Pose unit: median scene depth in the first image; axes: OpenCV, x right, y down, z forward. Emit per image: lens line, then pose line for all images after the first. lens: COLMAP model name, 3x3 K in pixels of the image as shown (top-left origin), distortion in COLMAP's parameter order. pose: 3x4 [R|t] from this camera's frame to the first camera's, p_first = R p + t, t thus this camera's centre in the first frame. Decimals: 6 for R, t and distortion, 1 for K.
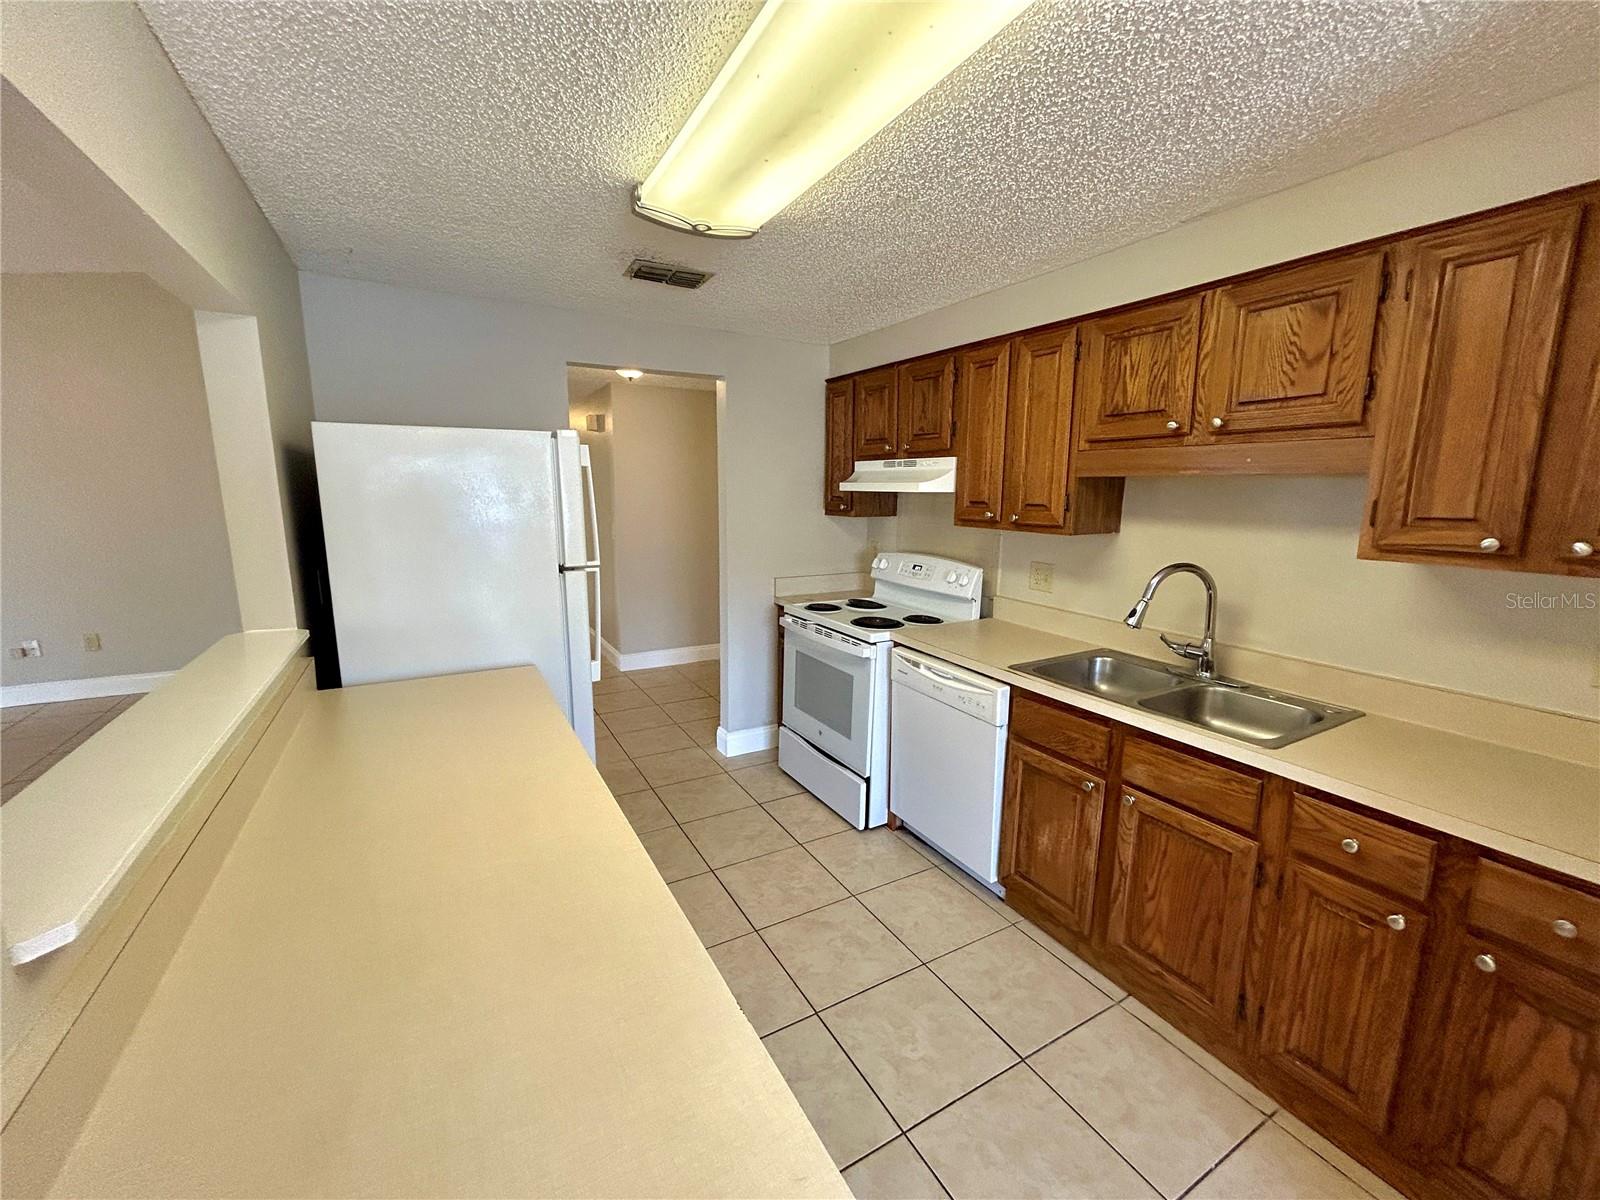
lens RADIAL K [[646.8, 0, 800.3], [0, 646.8, 597.9], [0, 0, 1]] dist [0.003615, 0.000367]
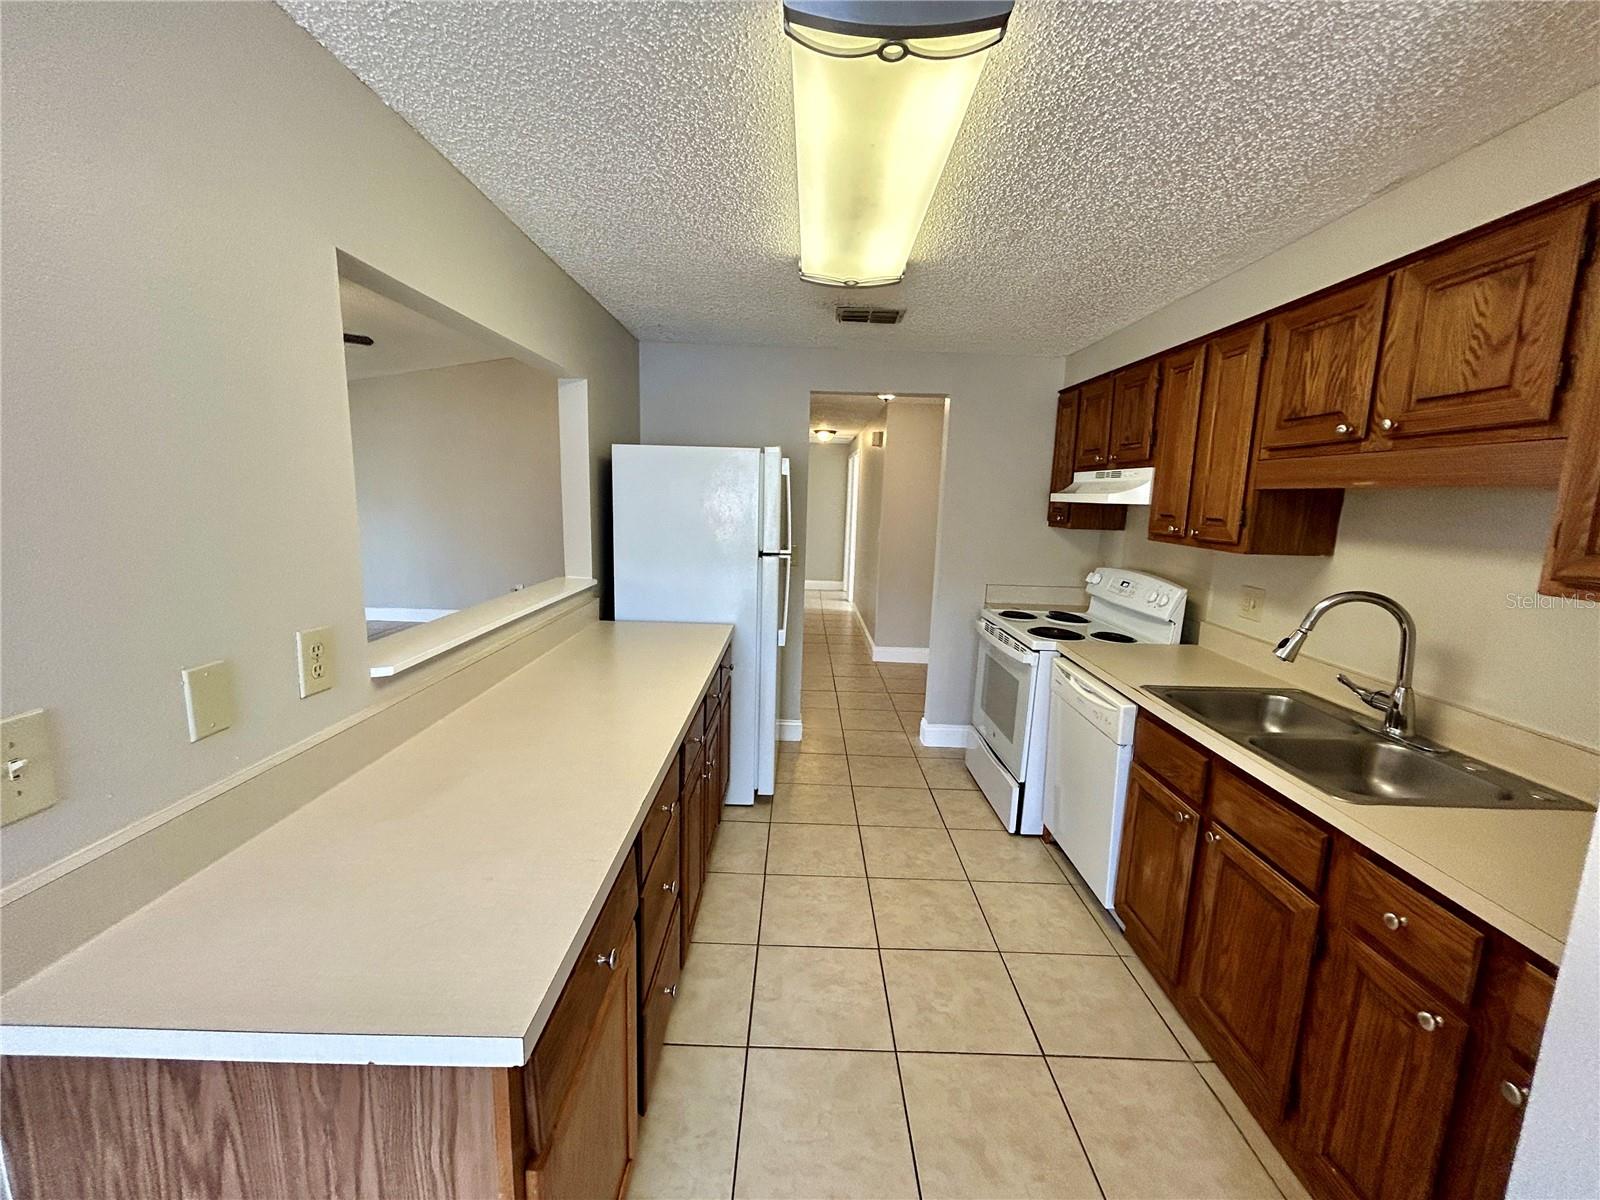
lens RADIAL K [[646.8, 0, 800.0], [0, 646.8, 597.1], [0, 0, 1]] dist [0.003615, 0.000367]
pose [[0.866925, 0.096687, -0.488970, 0.350725], [-0.107099, 0.994226, 0.006712, 0.024612], [0.486796, 0.046549, 0.872275, -0.085602]]
